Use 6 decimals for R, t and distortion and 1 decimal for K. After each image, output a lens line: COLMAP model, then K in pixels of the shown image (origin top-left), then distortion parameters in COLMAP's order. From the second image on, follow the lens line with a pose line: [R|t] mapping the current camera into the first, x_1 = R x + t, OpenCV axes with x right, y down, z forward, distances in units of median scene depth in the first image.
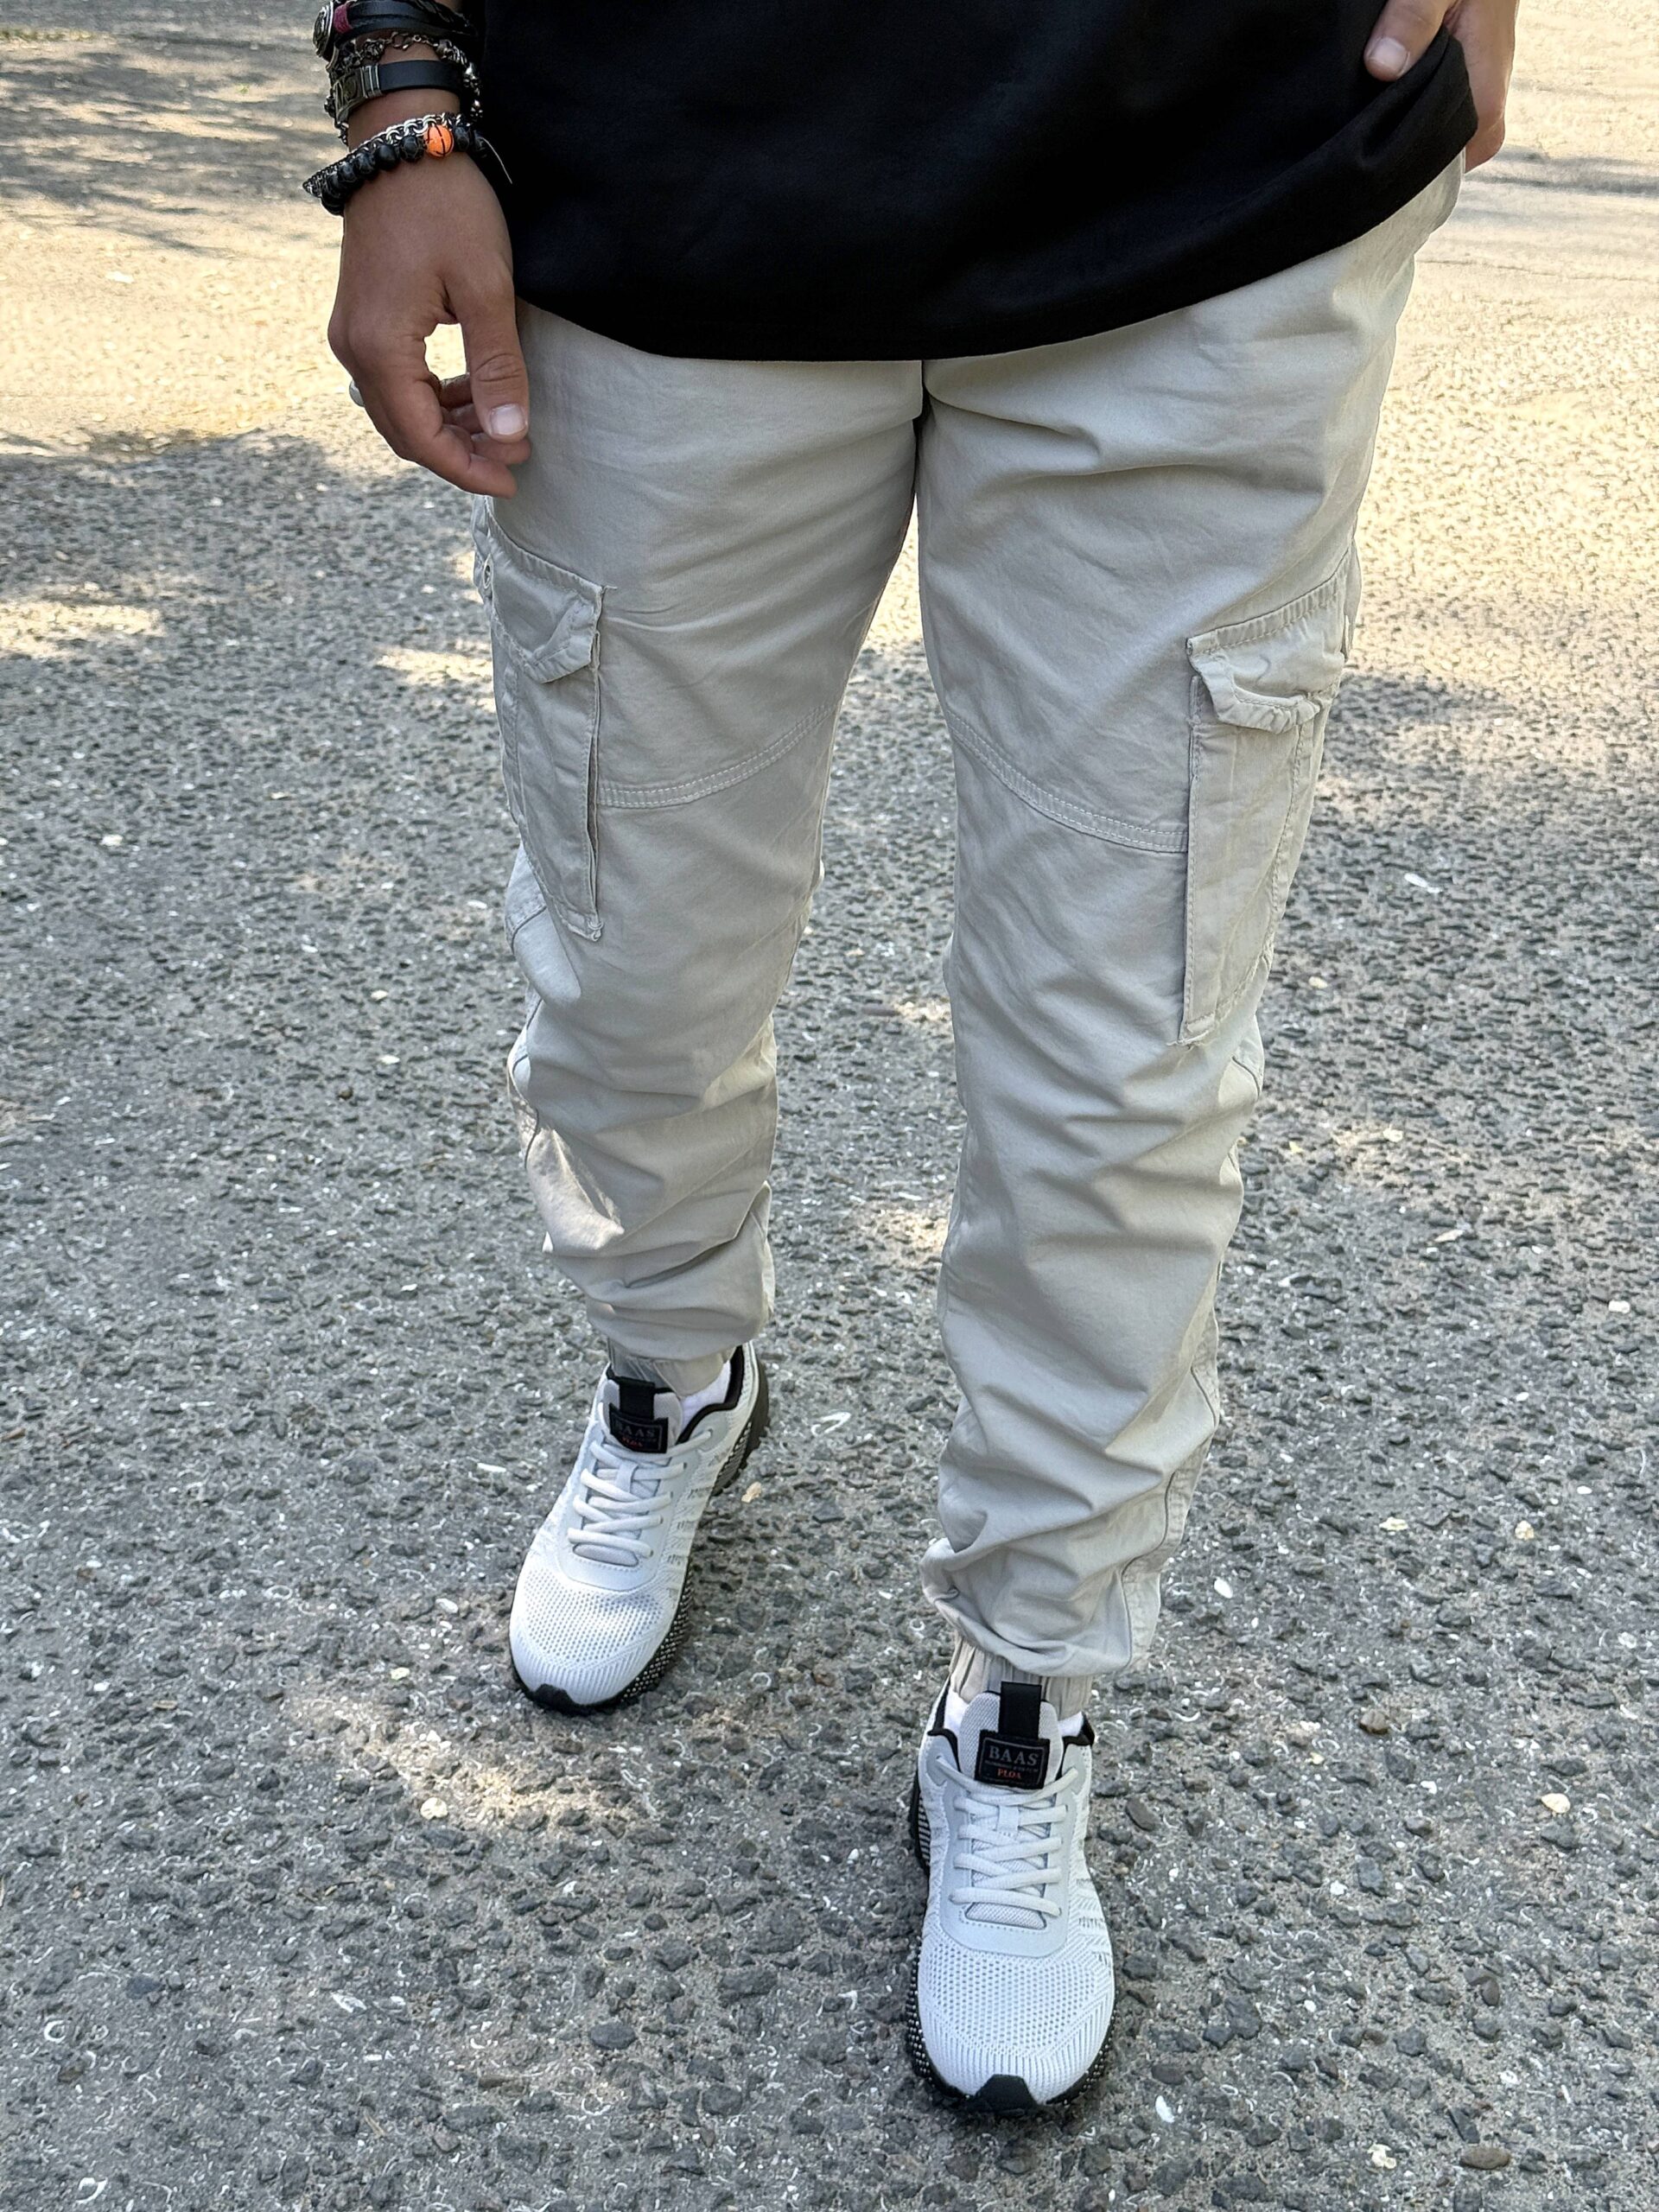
lens RADIAL K [[3096.0, 0, 841.7], [0, 3096.0, 1132.4], [0, 0, 1]] dist [0.175694, -0.349775]
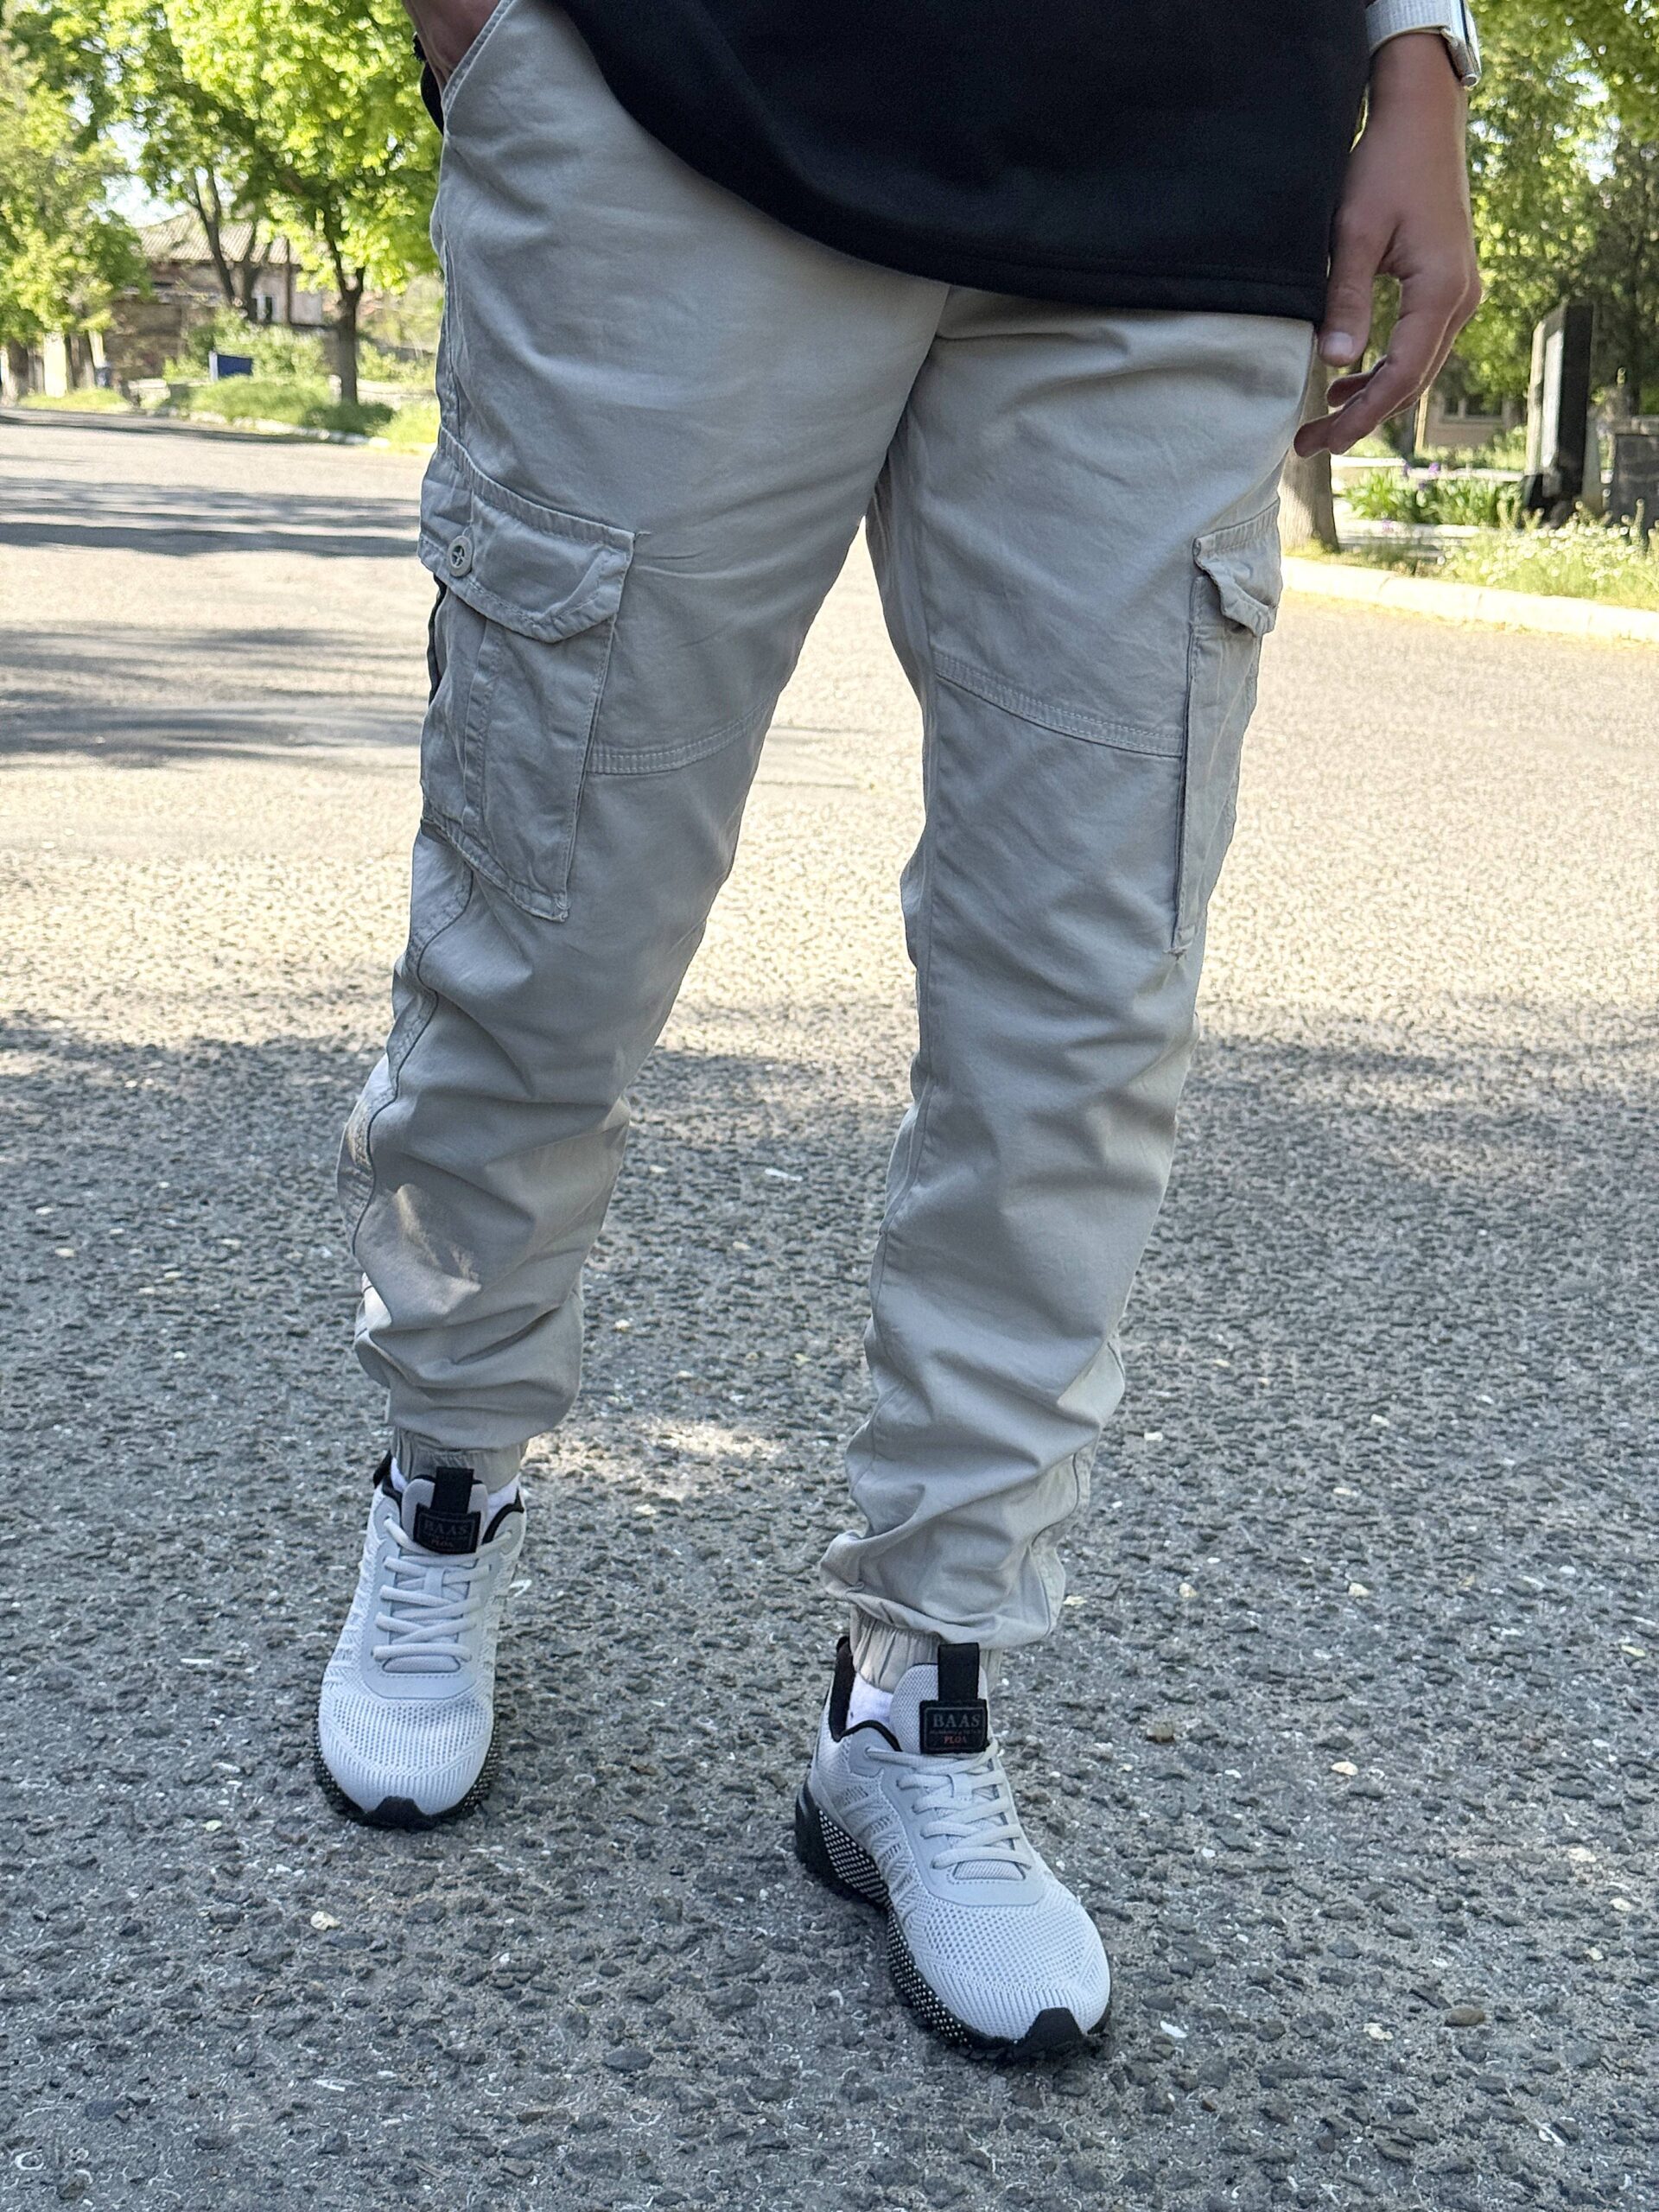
lens RADIAL K [[3096.0, 0, 841.7], [0, 3096.0, 1132.4], [0, 0, 1]] dist [0.175694, -0.349775]
pose [[0.935816, -0.073702, 0.344698, -0.238196], [0.141375, 0.974275, -0.175501, 0.142255], [-0.322896, 0.212968, 0.922162, 0.033527]]
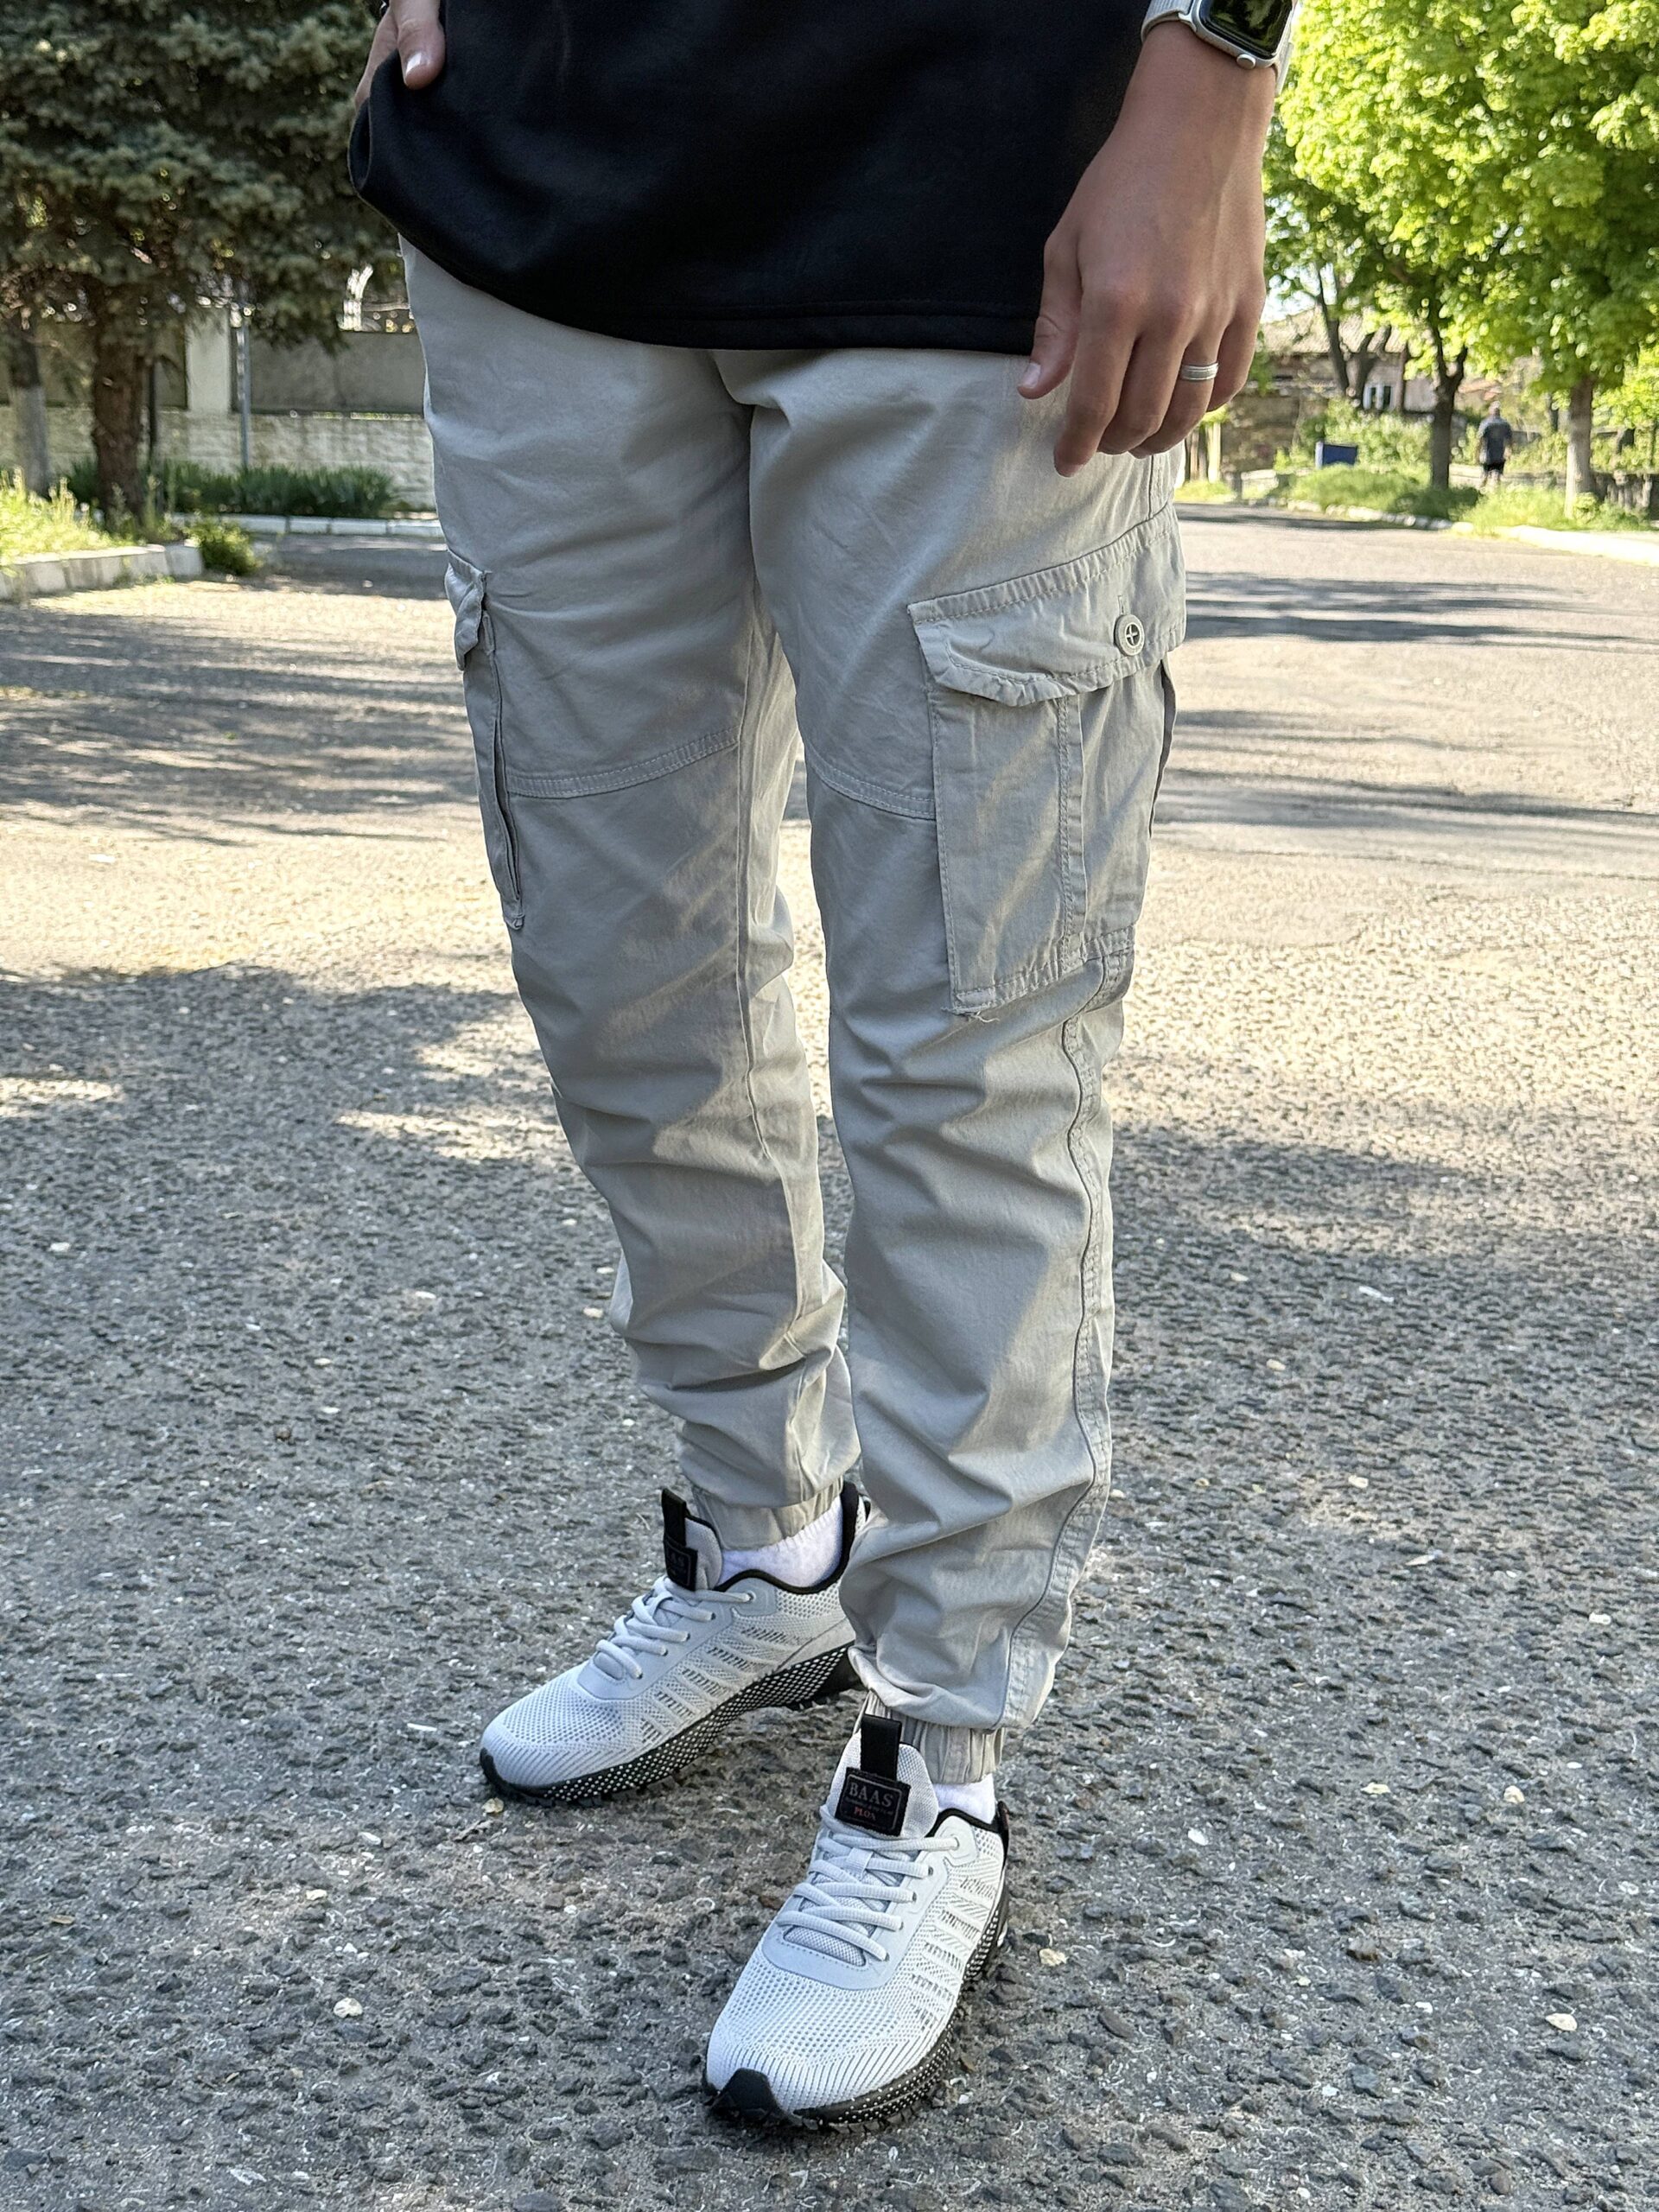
lens RADIAL K [[3088.6, 0, 831.4], [0, 3088.6, 1136.7], [0, 0, 1]] dist [0.193872, -0.472737]
pose [[0.999941, -0.001694, 0.010758, 0.002150], [0.004067, 0.974437, -0.224623, 0.142856], [-0.010103, 0.224654, 0.974386, 0.033433]]
